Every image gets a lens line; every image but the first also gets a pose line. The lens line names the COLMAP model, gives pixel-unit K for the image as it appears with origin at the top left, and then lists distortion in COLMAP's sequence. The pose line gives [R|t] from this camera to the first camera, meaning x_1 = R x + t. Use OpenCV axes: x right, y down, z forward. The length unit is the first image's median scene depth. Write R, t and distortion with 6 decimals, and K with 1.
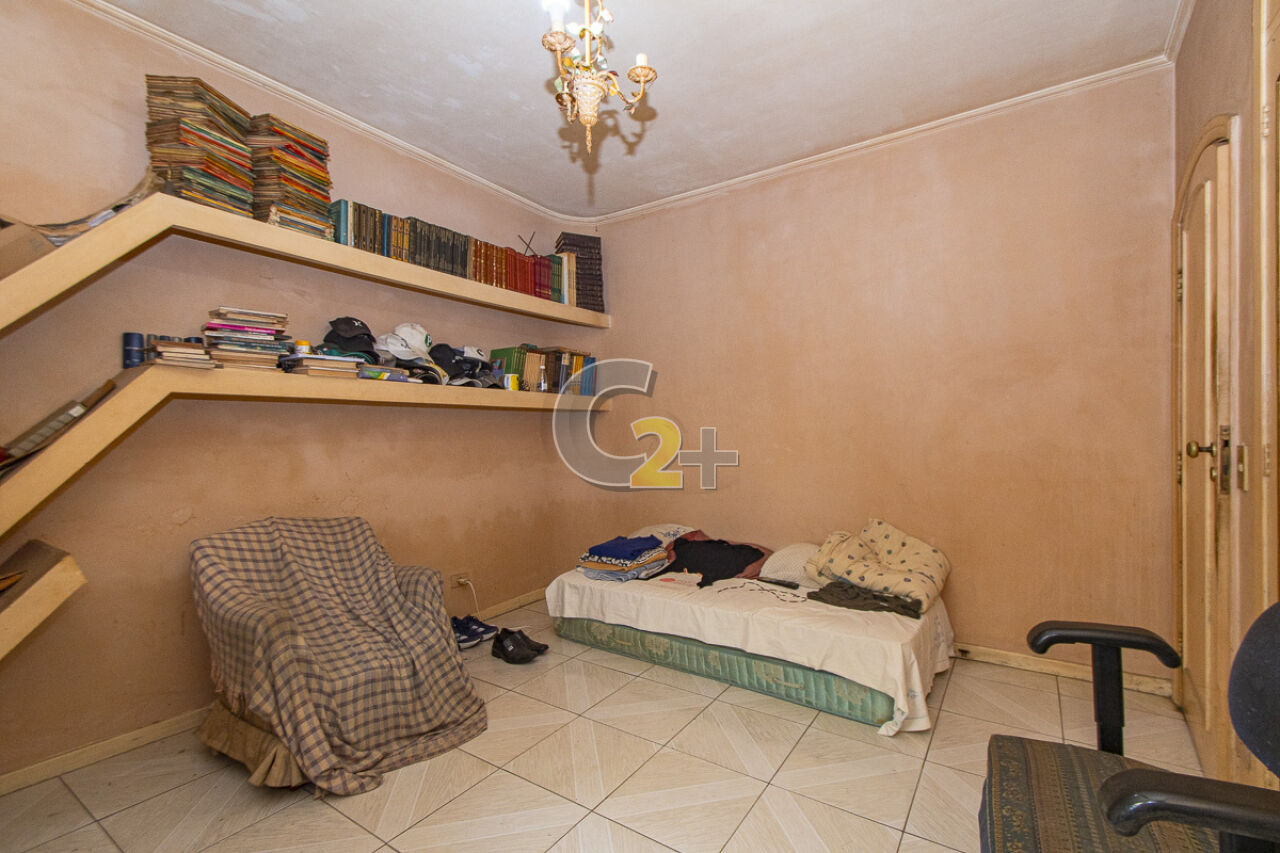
lens RADIAL K [[554.4, 0, 650.2], [0, 554.4, 429.9], [0, 0, 1]] dist [0.004702, -0.000587]
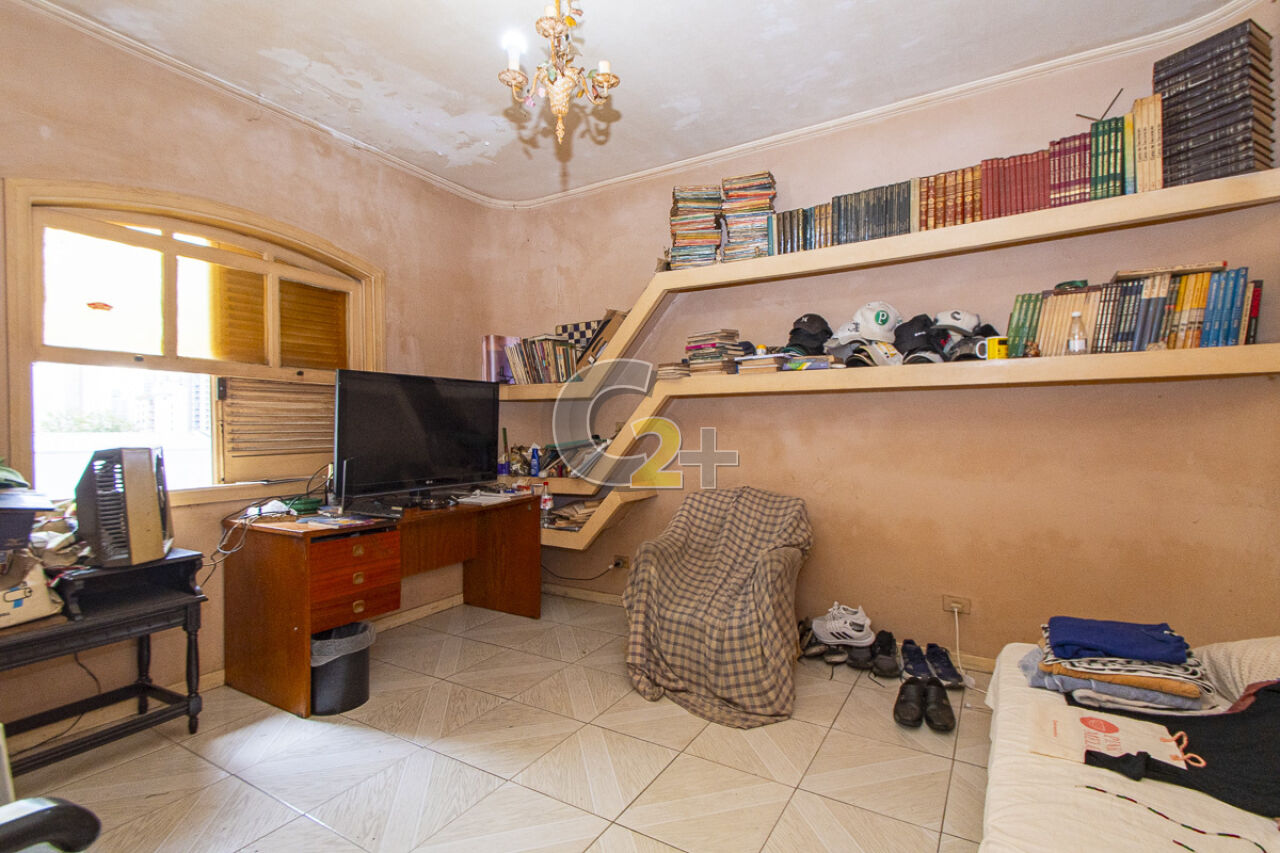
lens RADIAL K [[554.4, 0, 649.7], [0, 554.4, 423.7], [0, 0, 1]] dist [0.004702, -0.000587]
pose [[0.063378, 0.001750, -0.997988, 0.531470], [0.008053, 0.999965, 0.002265, 0.006241], [0.997957, -0.008181, 0.063362, 0.638362]]
